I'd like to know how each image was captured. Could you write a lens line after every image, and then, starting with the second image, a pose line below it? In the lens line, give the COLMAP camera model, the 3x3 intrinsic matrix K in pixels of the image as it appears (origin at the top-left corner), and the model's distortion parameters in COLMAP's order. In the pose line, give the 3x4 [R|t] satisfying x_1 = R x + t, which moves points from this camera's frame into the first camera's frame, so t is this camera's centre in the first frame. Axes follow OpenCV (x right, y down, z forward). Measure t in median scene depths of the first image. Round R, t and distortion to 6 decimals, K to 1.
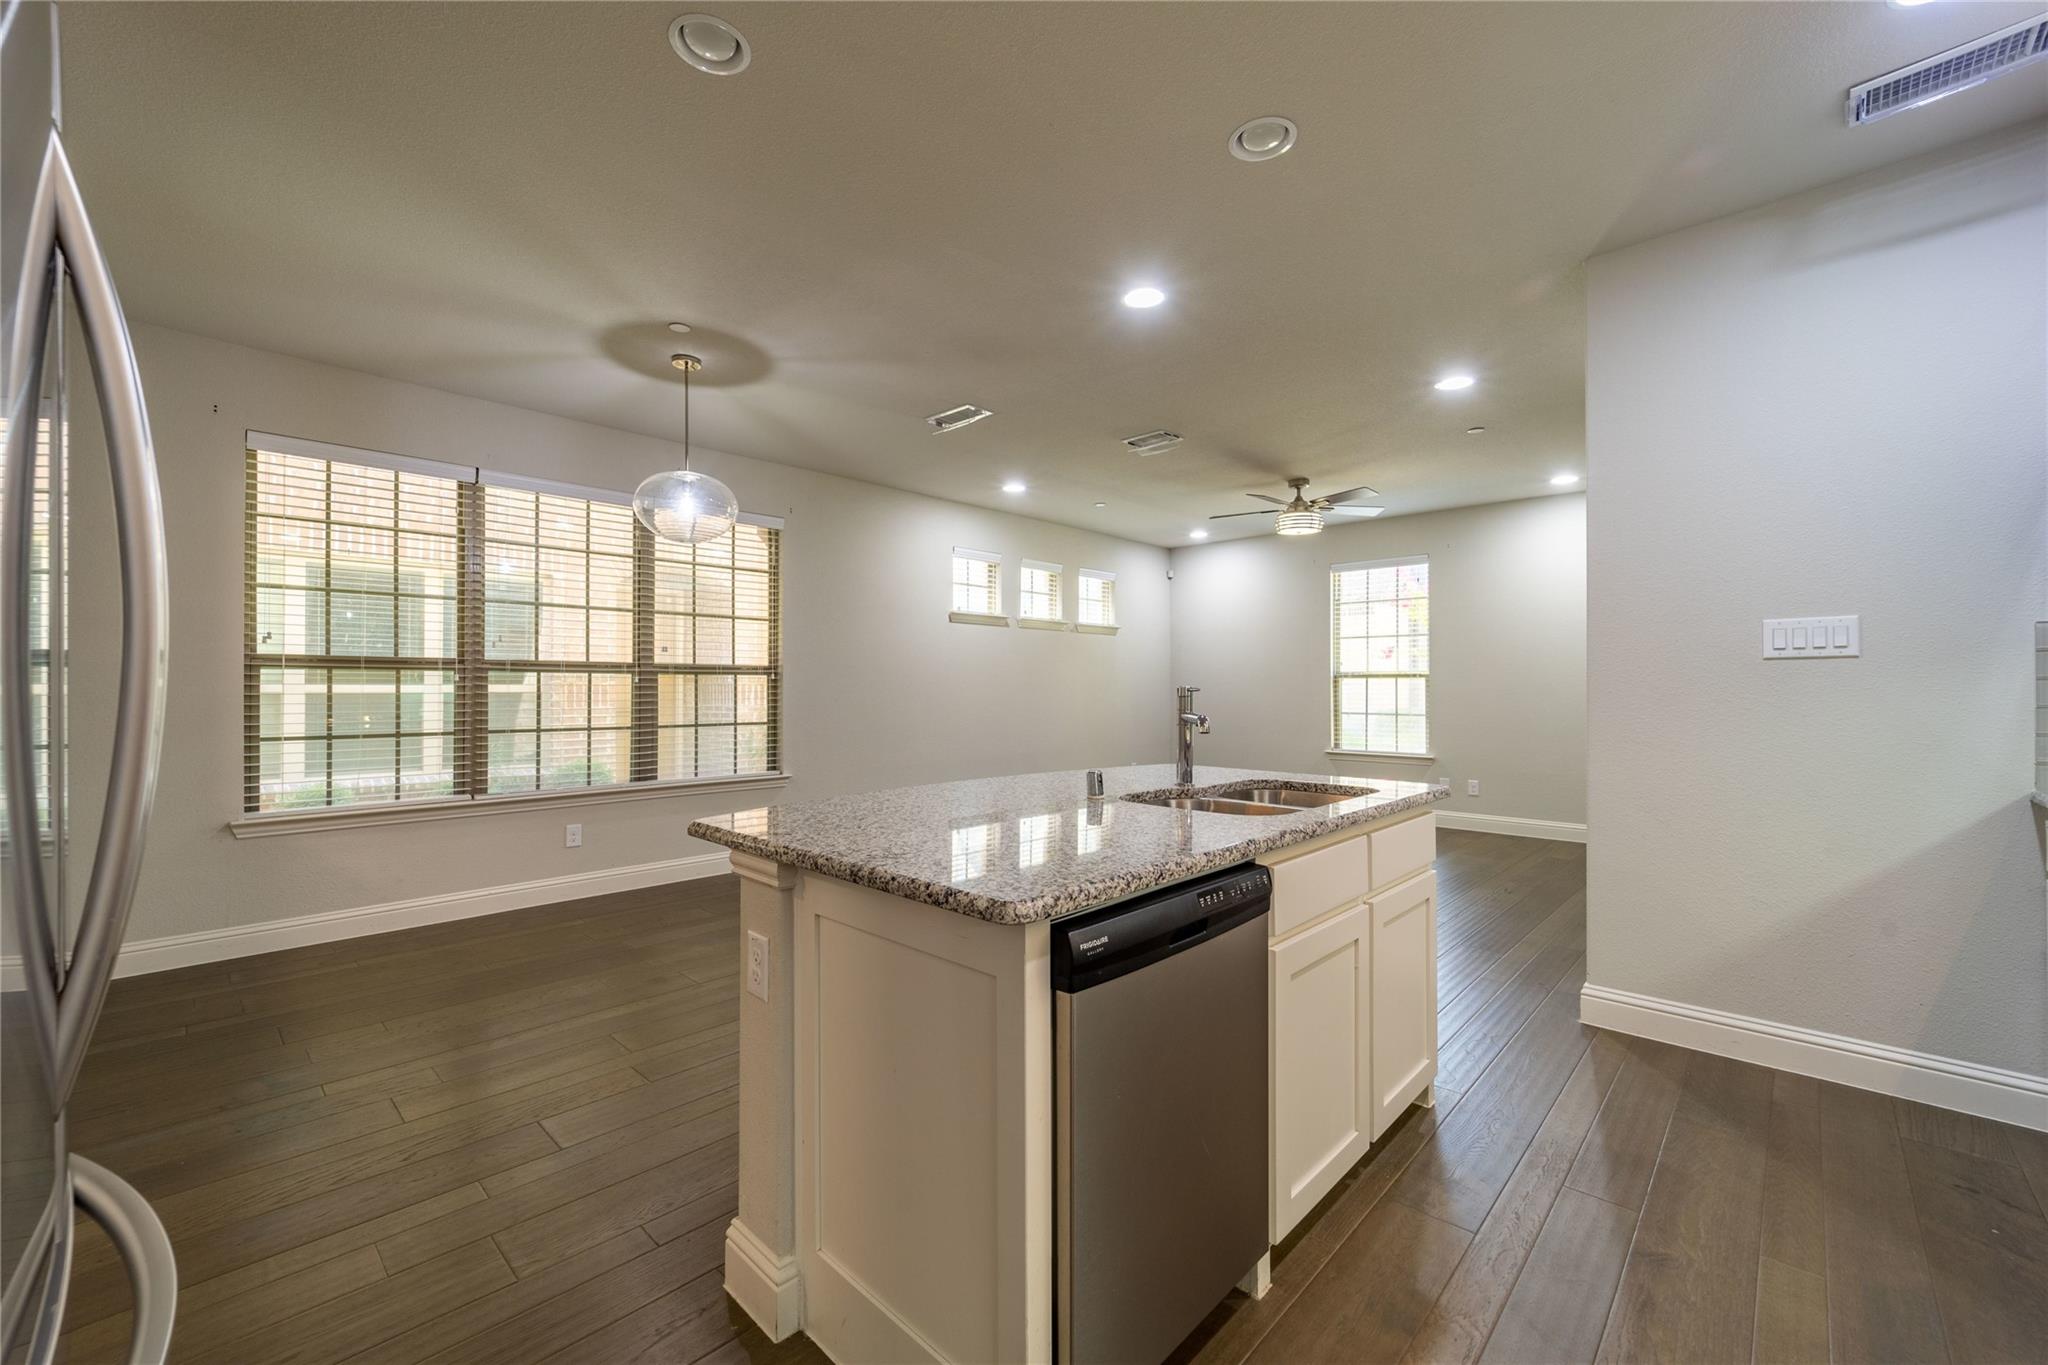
lens RADIAL K [[819.8, 0, 1023.1], [0, 819.8, 705.0], [0, 0, 1]] dist [-0.000009, -0.000272]
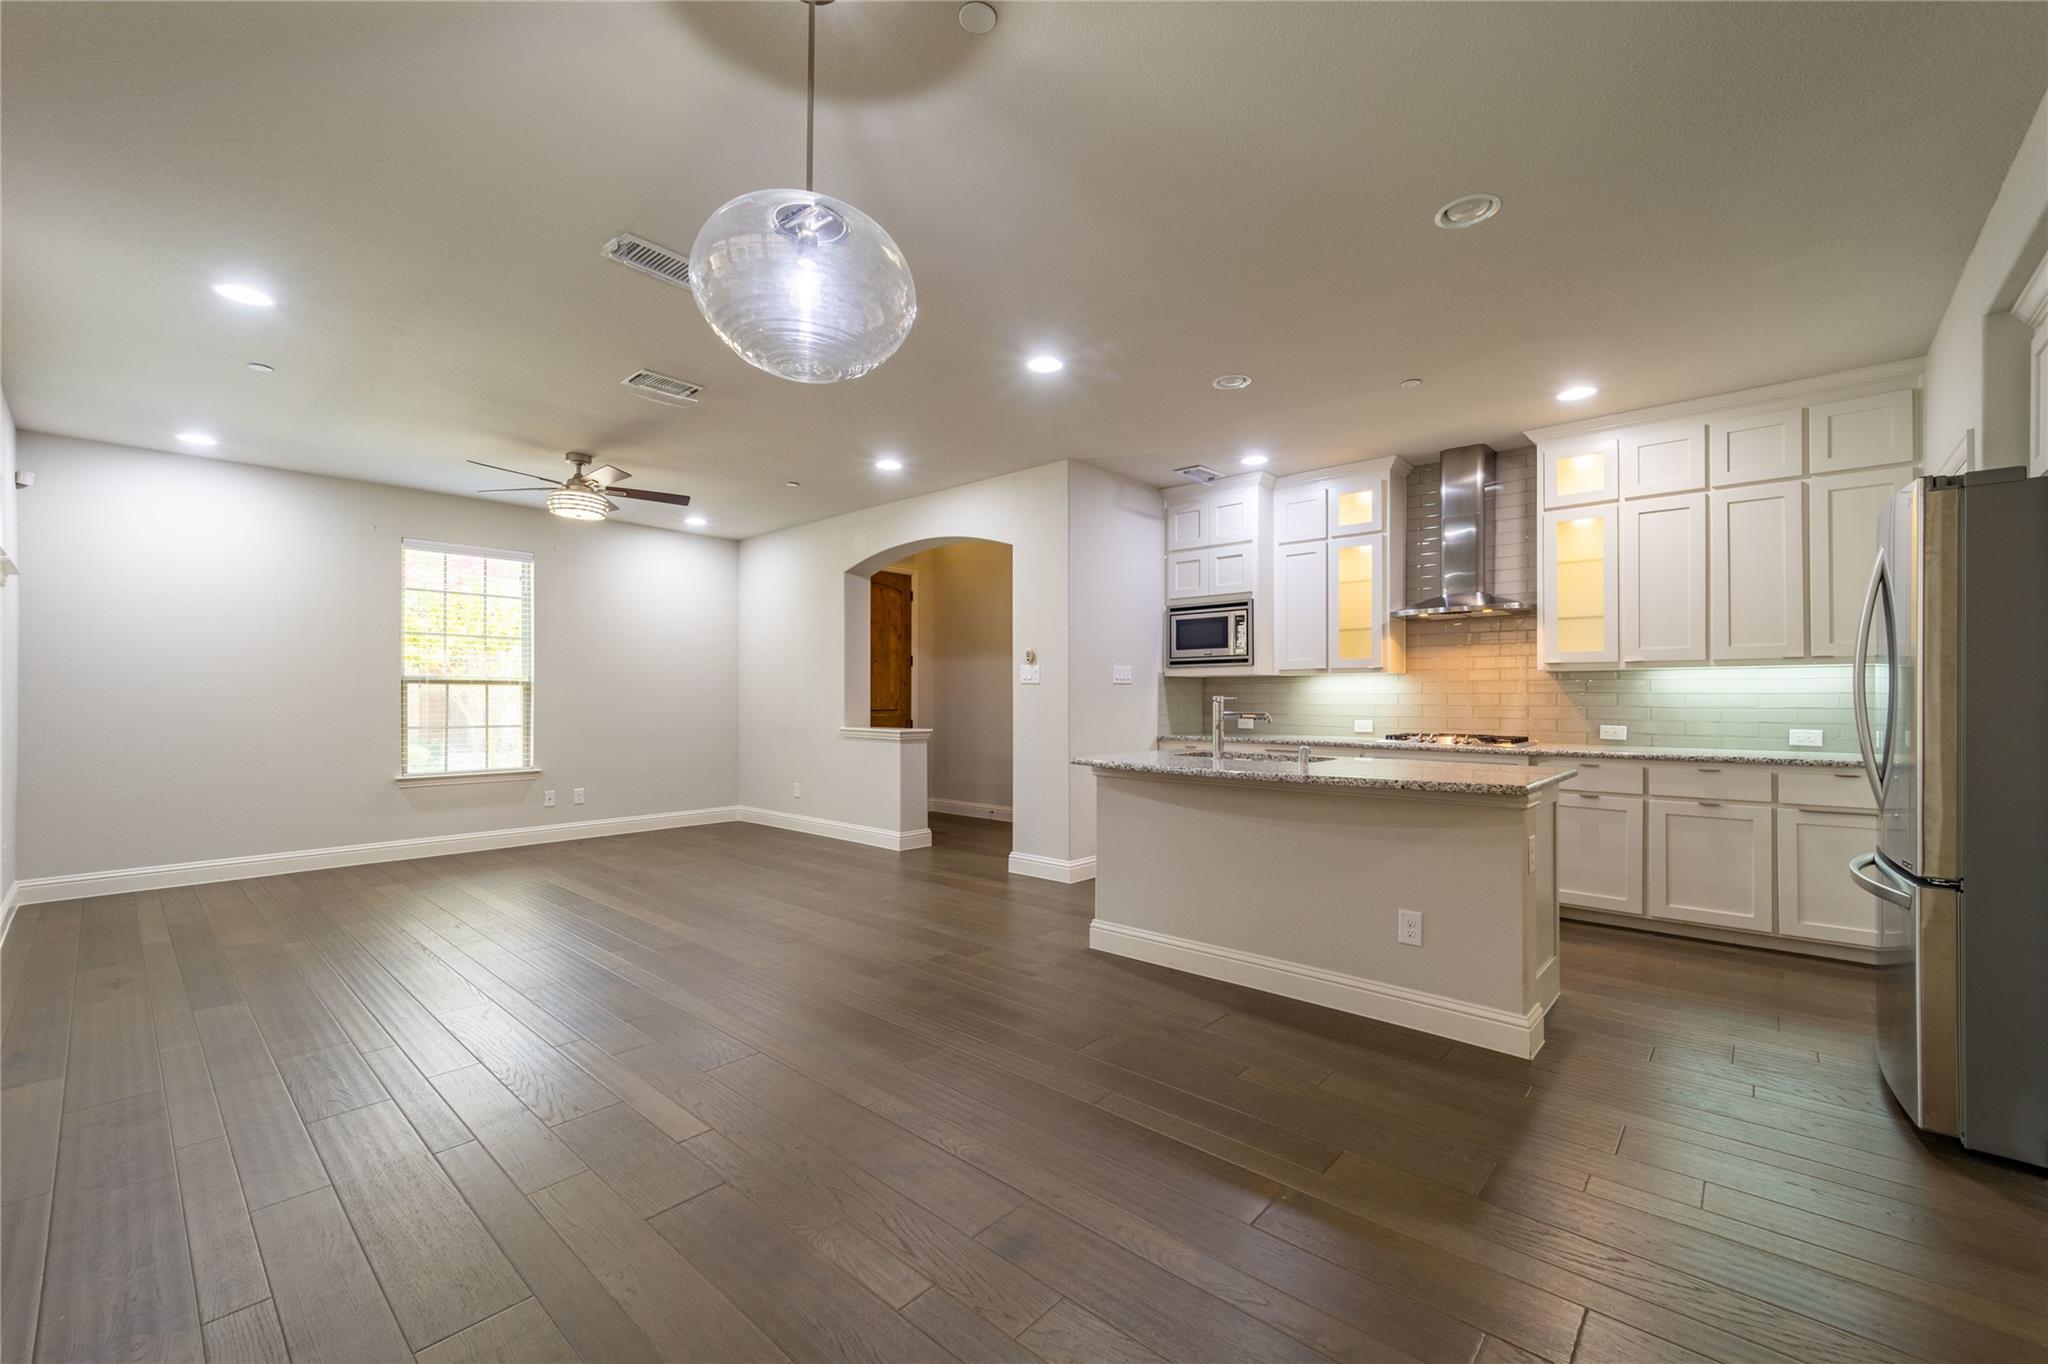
lens RADIAL K [[819.8, 0, 1023.1], [0, 819.8, 704.5], [0, 0, 1]] dist [-0.000009, -0.000272]
pose [[-0.026357, -0.007126, 0.999627, -0.571429], [0.018955, 0.999791, 0.007627, -0.010709], [-0.999473, 0.019149, -0.026217, 0.595281]]
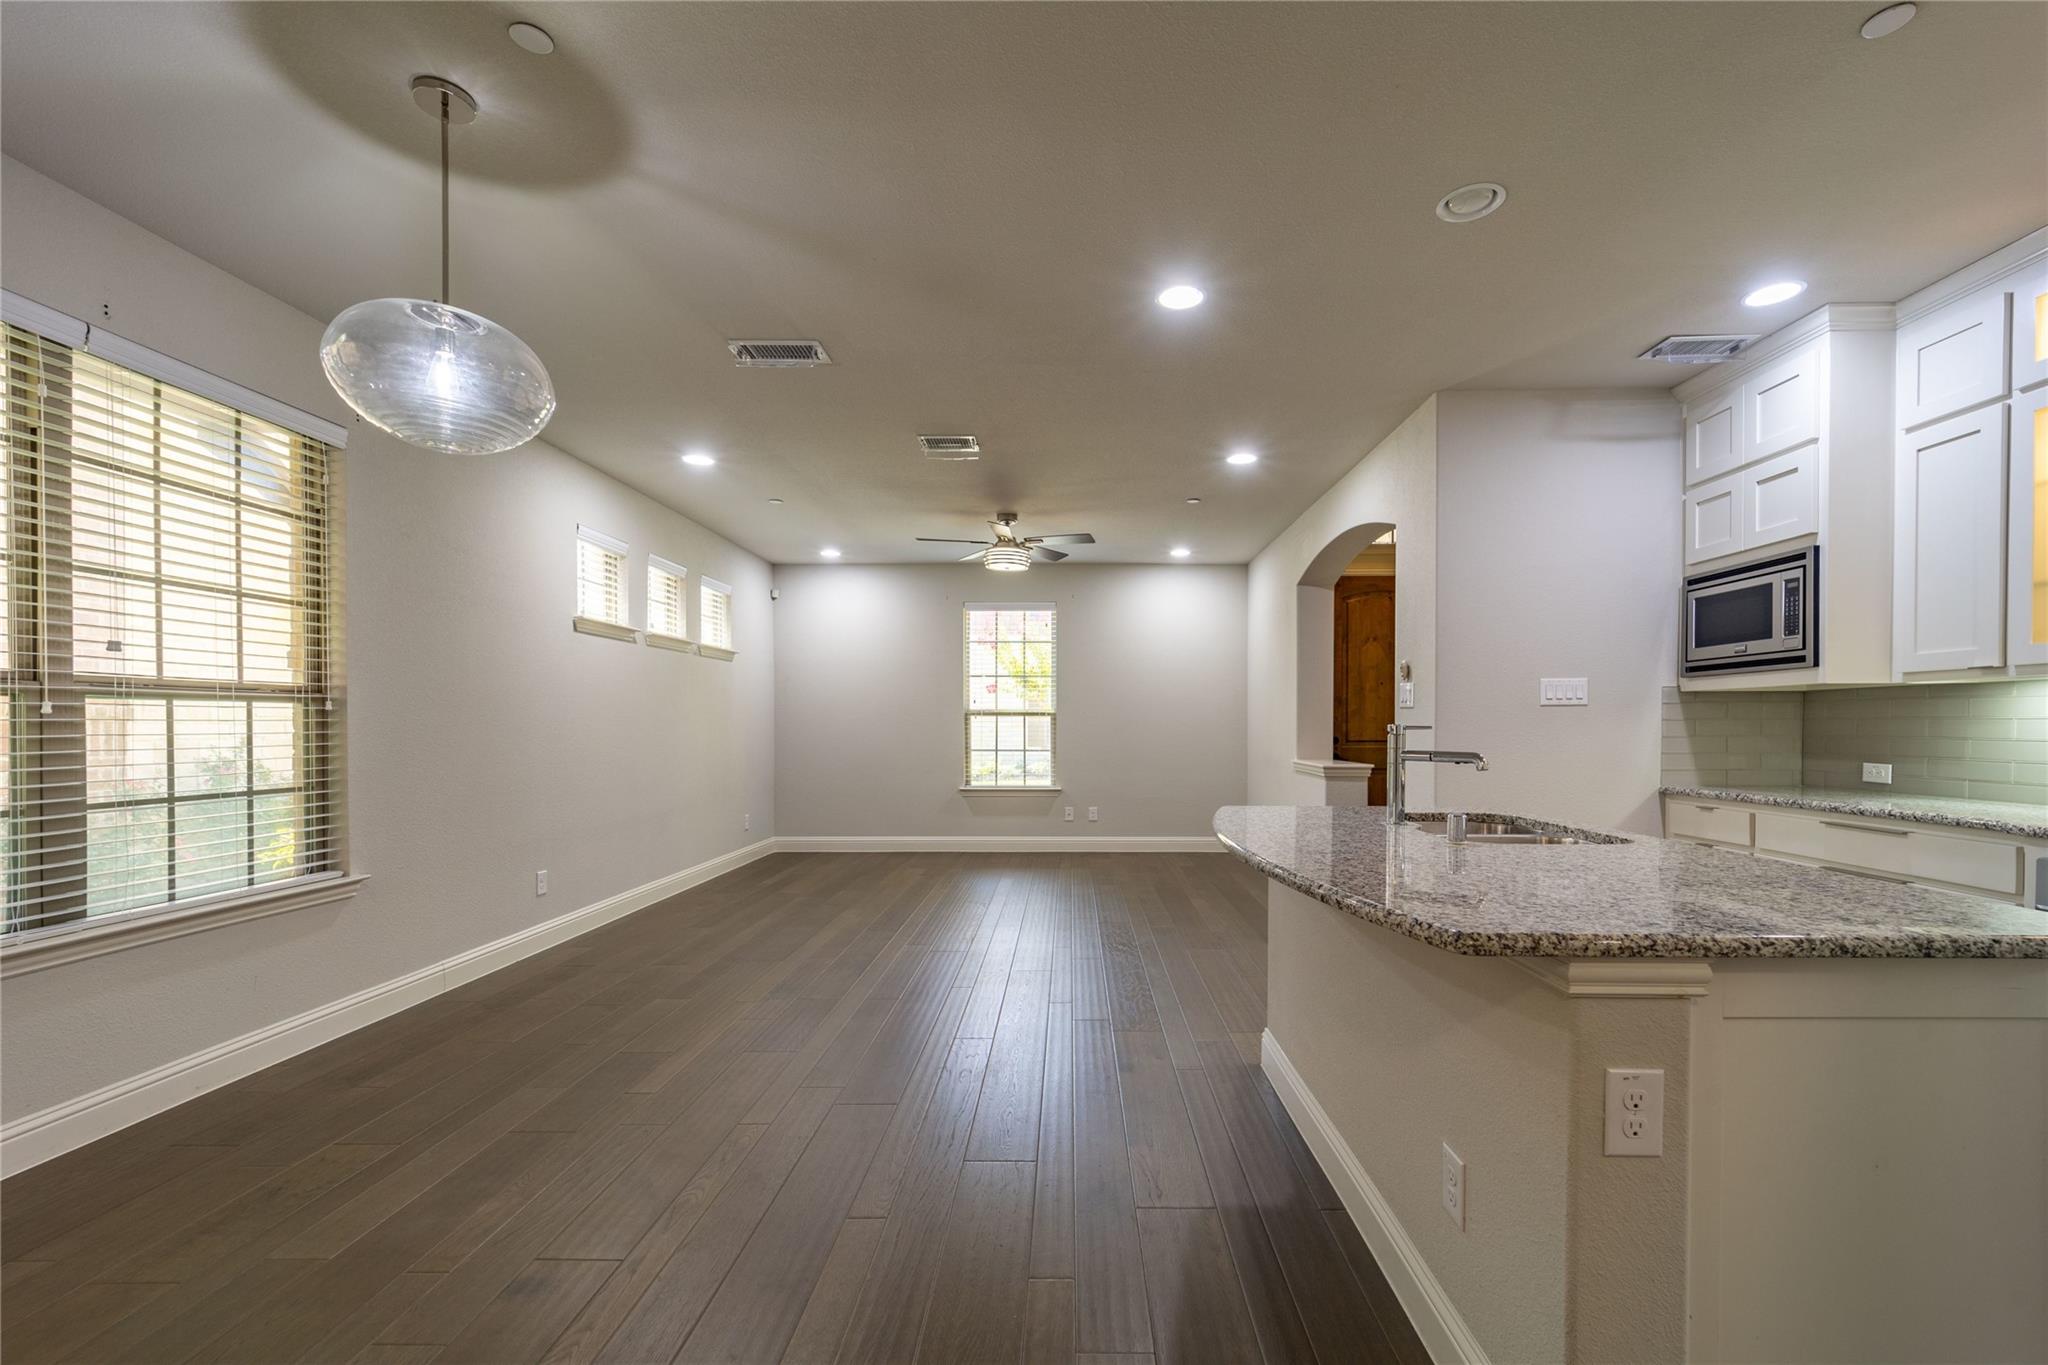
lens RADIAL K [[846.1, 0, 1072.3], [0, 846.1, 737.9], [0, 0, 1]] dist [0.001329, 0.000131]
pose [[0.724507, -0.010270, 0.689191, -0.329764], [0.014034, 0.999902, 0.000147, -0.005267], [-0.689125, 0.009566, 0.724579, 0.221651]]
